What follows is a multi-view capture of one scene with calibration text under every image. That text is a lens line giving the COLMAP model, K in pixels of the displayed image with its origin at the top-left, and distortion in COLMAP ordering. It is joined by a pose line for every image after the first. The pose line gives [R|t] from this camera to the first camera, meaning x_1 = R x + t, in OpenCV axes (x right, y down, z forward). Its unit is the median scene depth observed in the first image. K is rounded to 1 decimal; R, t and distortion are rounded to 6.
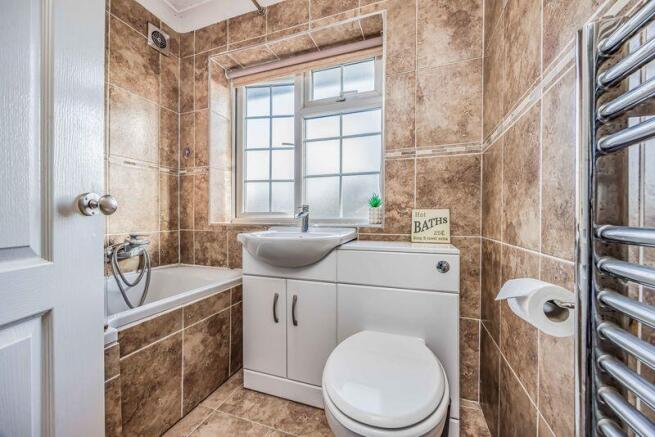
lens RADIAL K [[254.5, 0, 329.7], [0, 254.5, 218.5], [0, 0, 1]] dist [-0.000819, -0.000159]
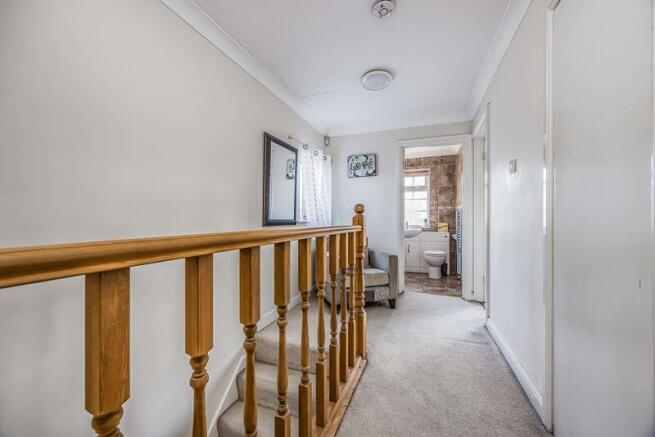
lens RADIAL K [[254.5, 0, 329.7], [0, 254.5, 218.5], [0, 0, 1]] dist [-0.000819, -0.000159]
pose [[0.999860, -0.002114, -0.016585, -1.207211], [0.002152, 0.999995, 0.002305, -0.114644], [0.016580, -0.002340, 0.999860, -2.783558]]
